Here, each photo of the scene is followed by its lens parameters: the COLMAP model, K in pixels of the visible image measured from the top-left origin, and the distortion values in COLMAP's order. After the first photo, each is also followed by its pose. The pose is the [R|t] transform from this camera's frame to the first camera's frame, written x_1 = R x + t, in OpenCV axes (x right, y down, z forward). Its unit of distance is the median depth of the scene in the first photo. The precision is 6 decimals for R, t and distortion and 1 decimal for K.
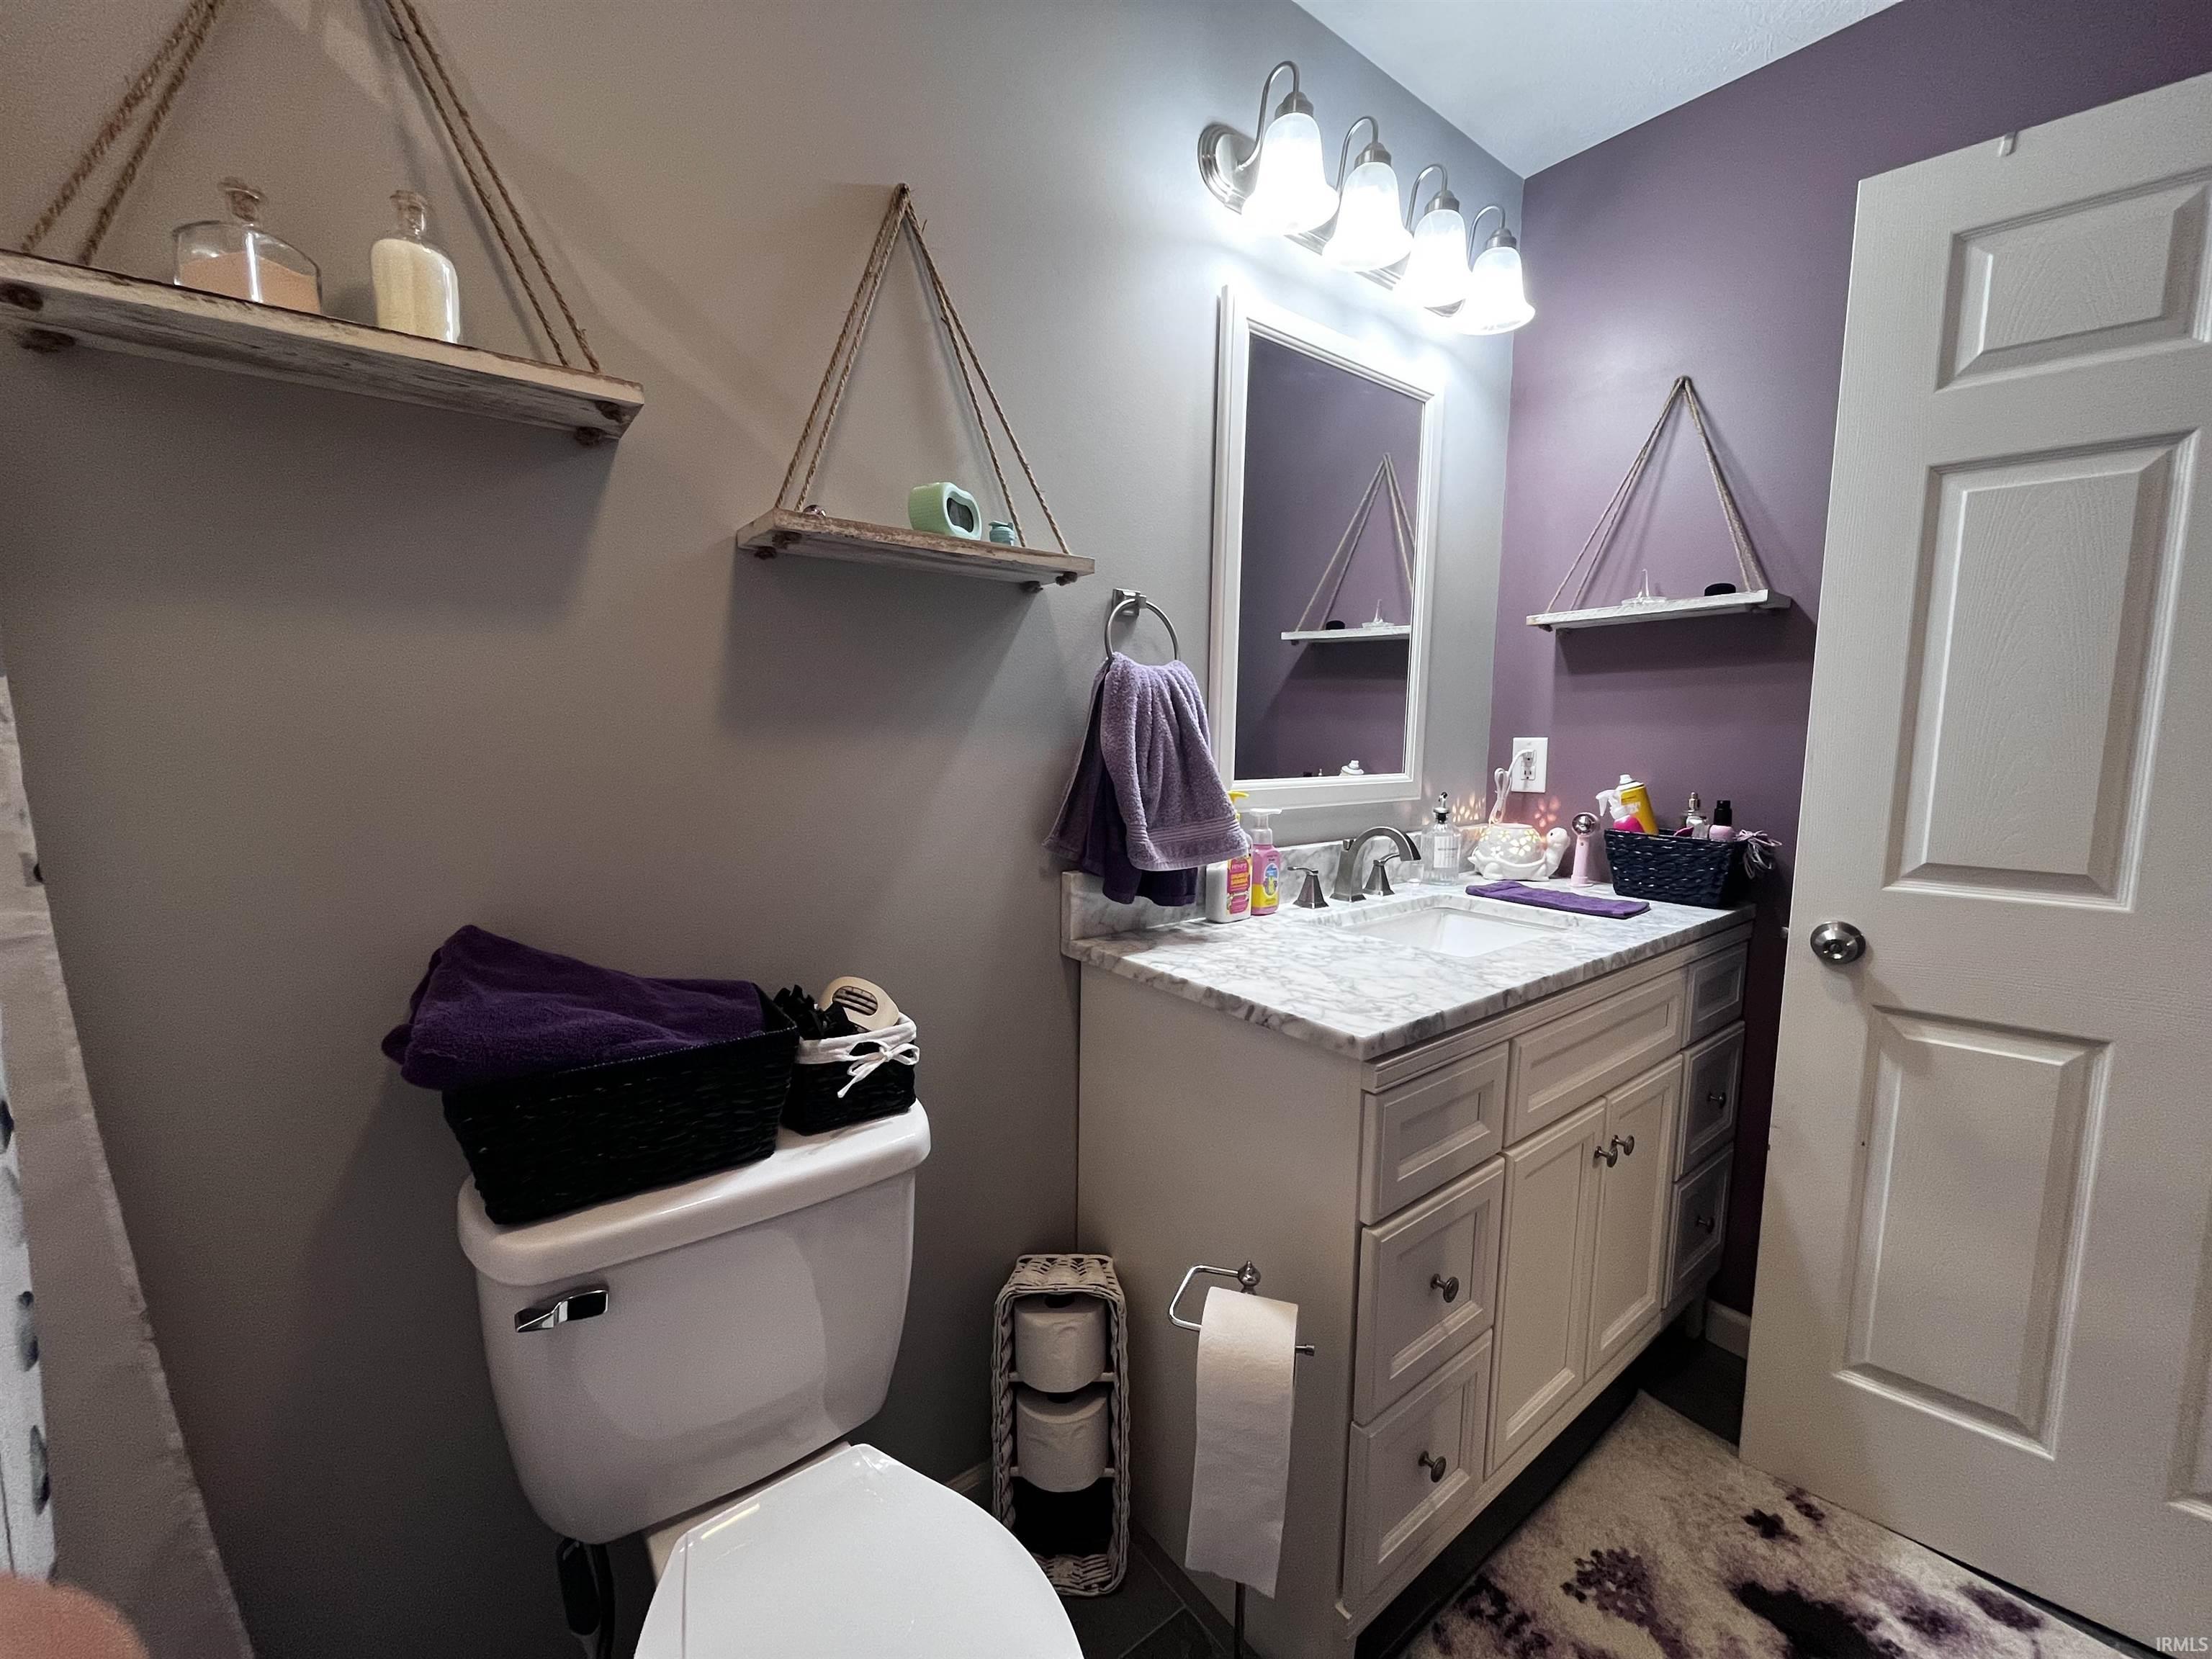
lens RADIAL K [[895.7, 0, 1110.8], [0, 895.7, 835.8], [0, 0, 1]] dist [-0.002760, 0.000390]
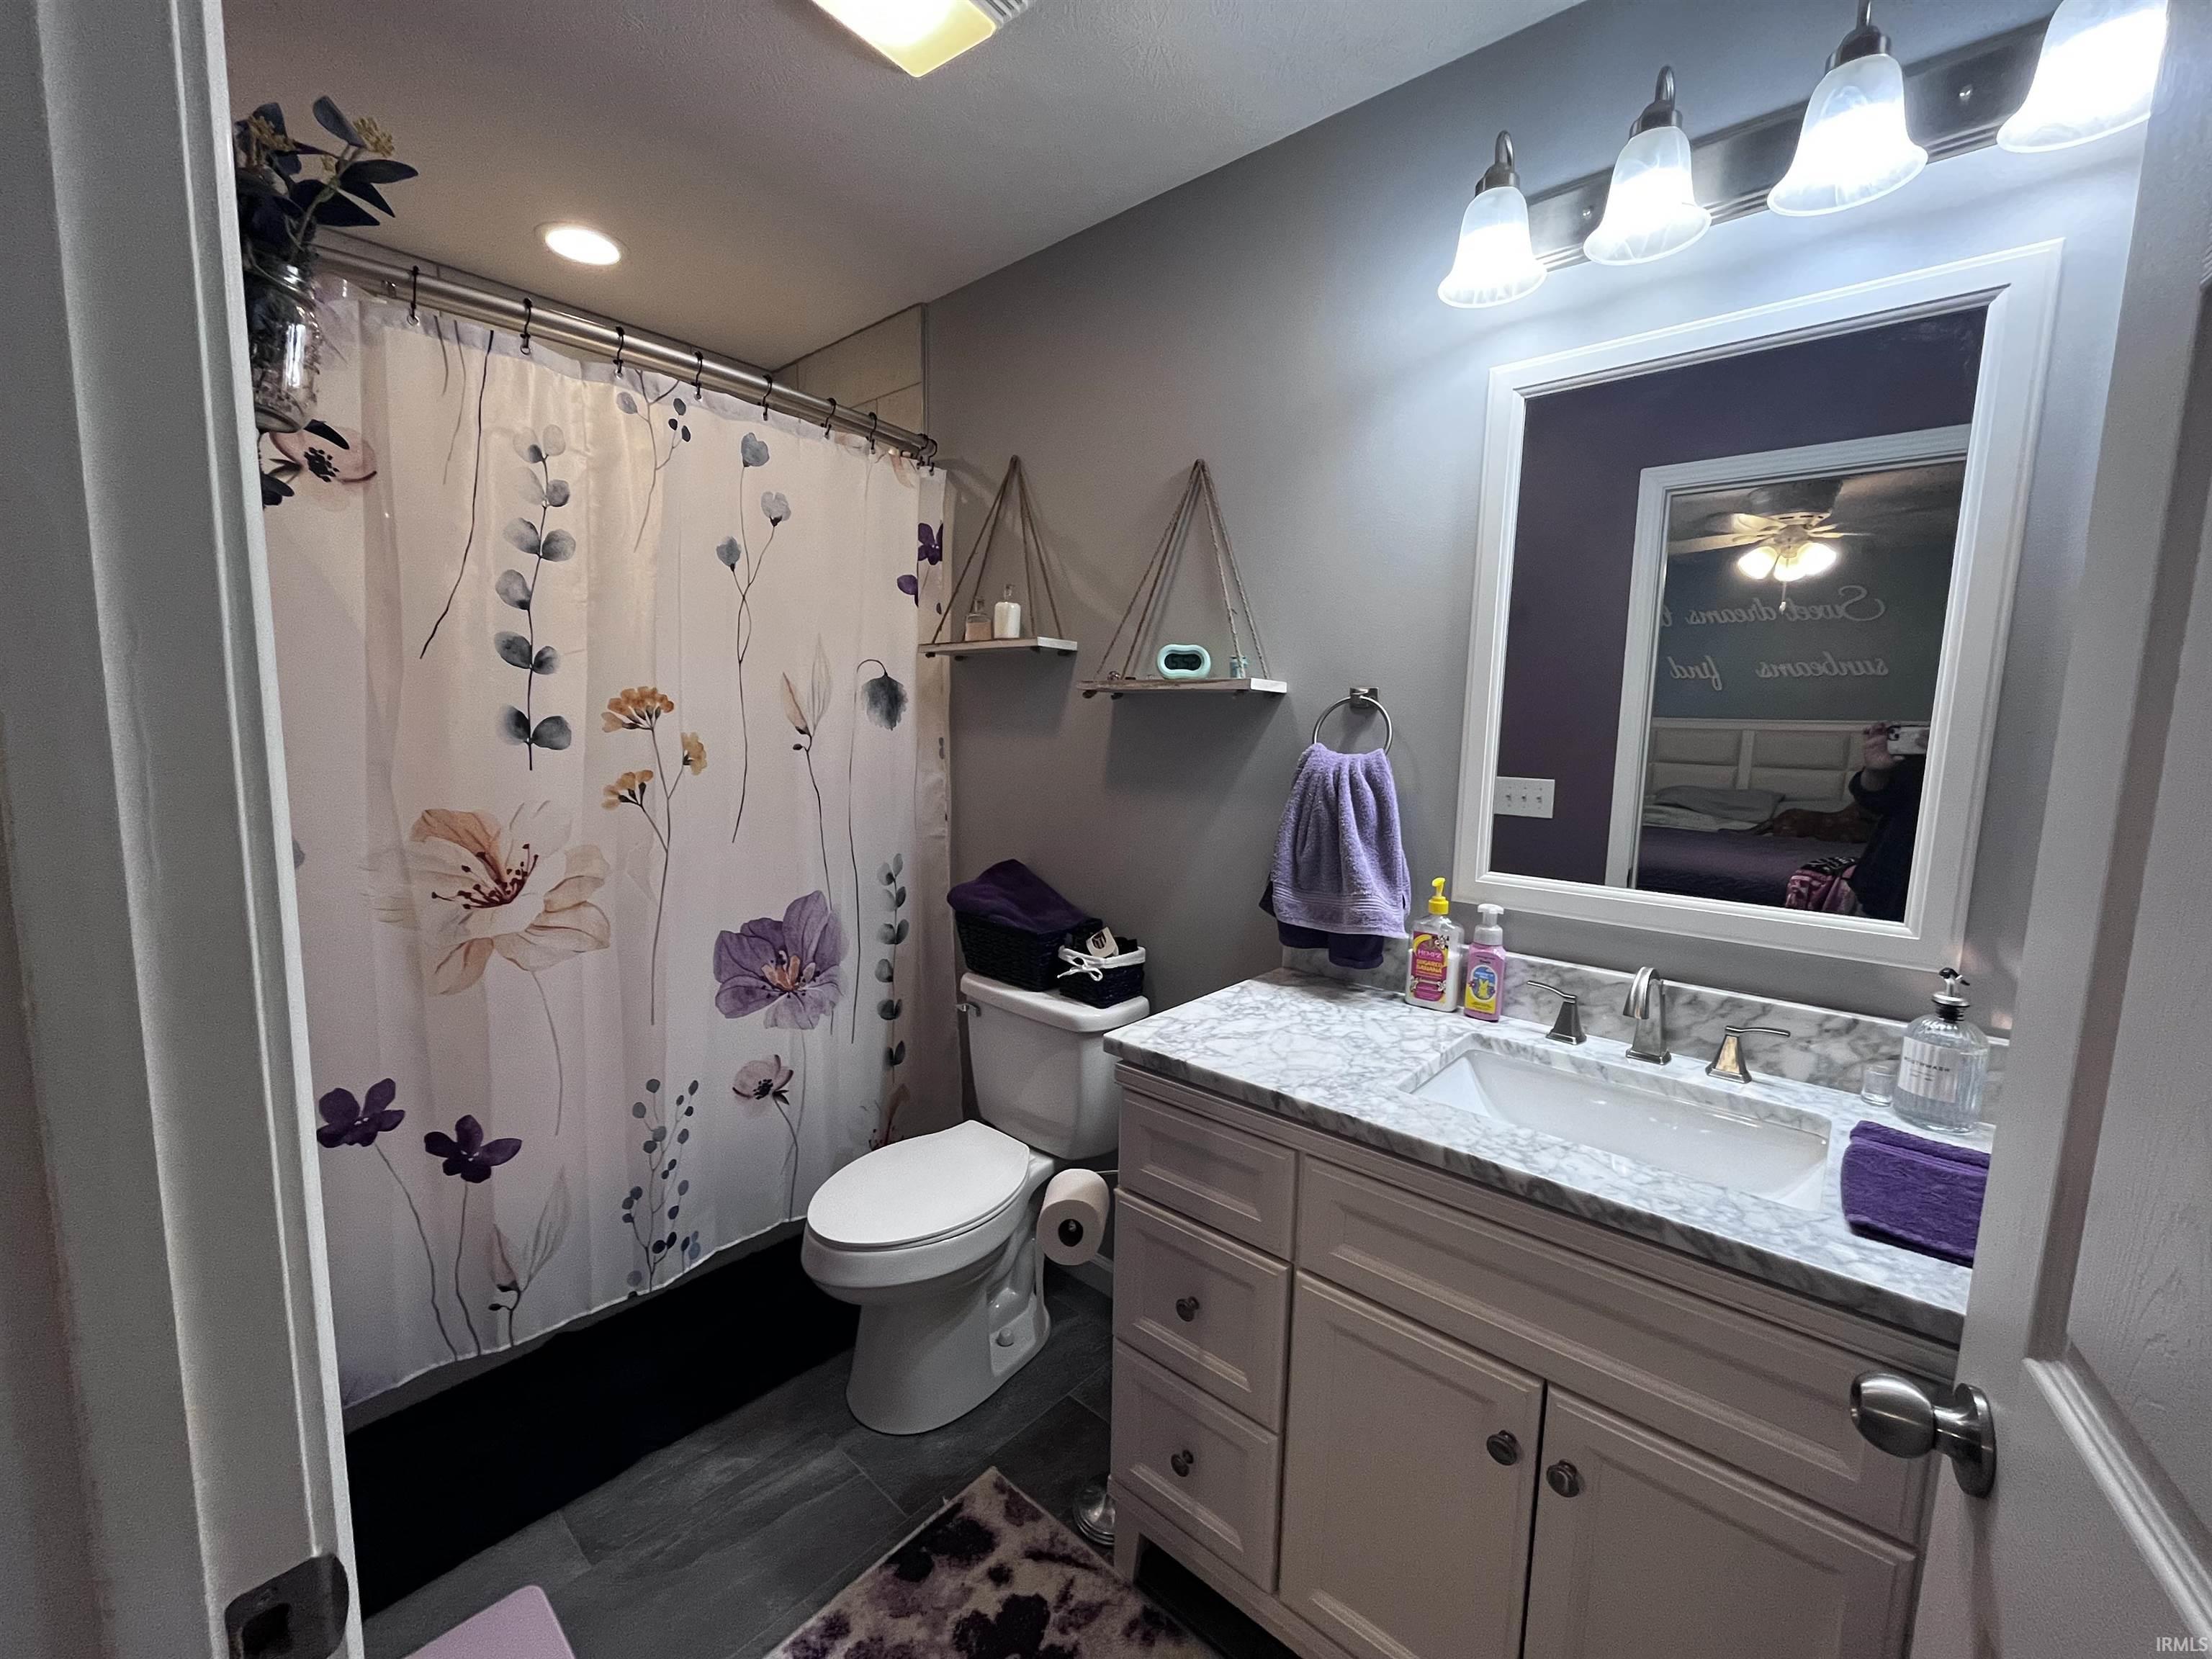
lens RADIAL K [[895.7, 0, 1104.6], [0, 895.7, 829.7], [0, 0, 1]] dist [-0.002760, 0.000390]
pose [[0.178799, 0.110907, -0.977615, 1.330974], [-0.142924, 0.986015, 0.085720, -0.174527], [0.973449, 0.124398, 0.192150, 0.568778]]
